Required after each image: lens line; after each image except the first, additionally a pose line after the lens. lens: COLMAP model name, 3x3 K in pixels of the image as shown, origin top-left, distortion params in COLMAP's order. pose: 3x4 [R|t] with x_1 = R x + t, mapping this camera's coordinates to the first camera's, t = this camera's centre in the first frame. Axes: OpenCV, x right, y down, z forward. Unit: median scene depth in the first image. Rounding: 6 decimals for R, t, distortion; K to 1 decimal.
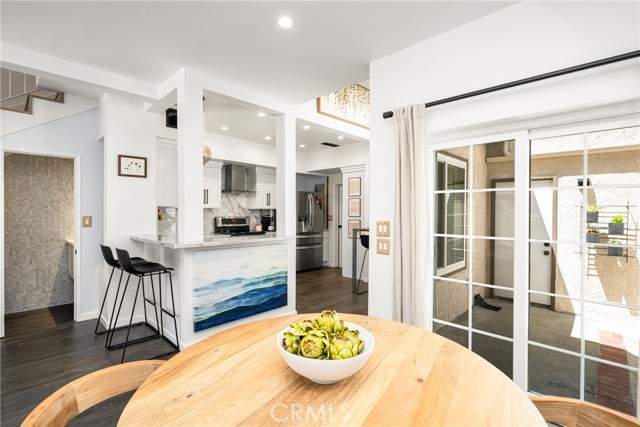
lens RADIAL K [[294.6, 0, 319.7], [0, 294.6, 214.1], [0, 0, 1]] dist [0.008978, -0.002150]
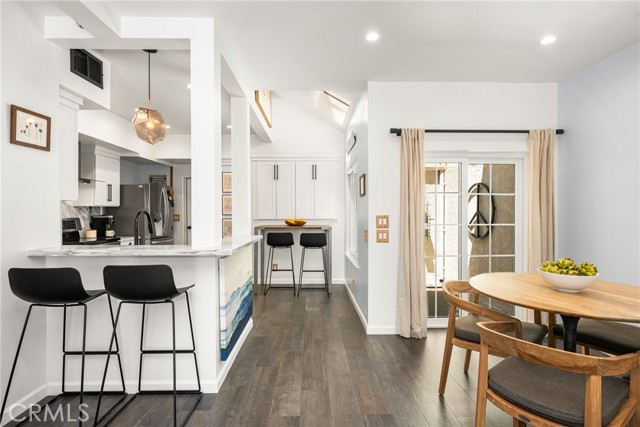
lens RADIAL K [[330.3, 0, 316.7], [0, 330.3, 212.3], [0, 0, 1]] dist [-0.003802, 0.004701]
pose [[0.710214, -0.008927, 0.703930, -0.595891], [0.012207, 0.999925, 0.000366, 0.004729], [-0.703880, 0.008333, 0.710270, 0.139032]]
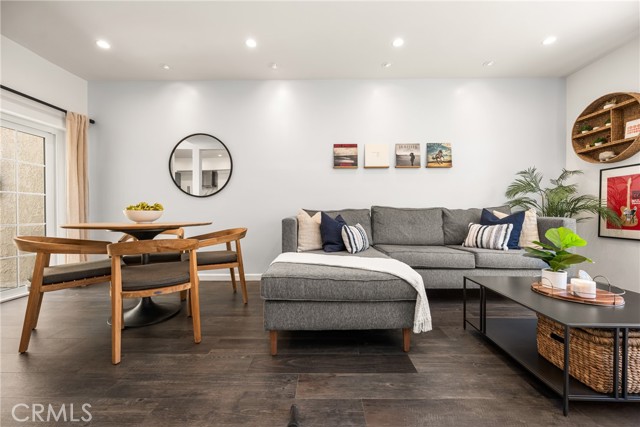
lens RADIAL K [[258.2, 0, 318.9], [0, 258.2, 212.8], [0, 0, 1]] dist [0.002443, 0.000367]
pose [[-0.675088, -0.010815, 0.737658, -0.684772], [0.004868, 0.999805, 0.019114, 0.091963], [-0.737721, 0.016495, -0.674904, 0.327205]]
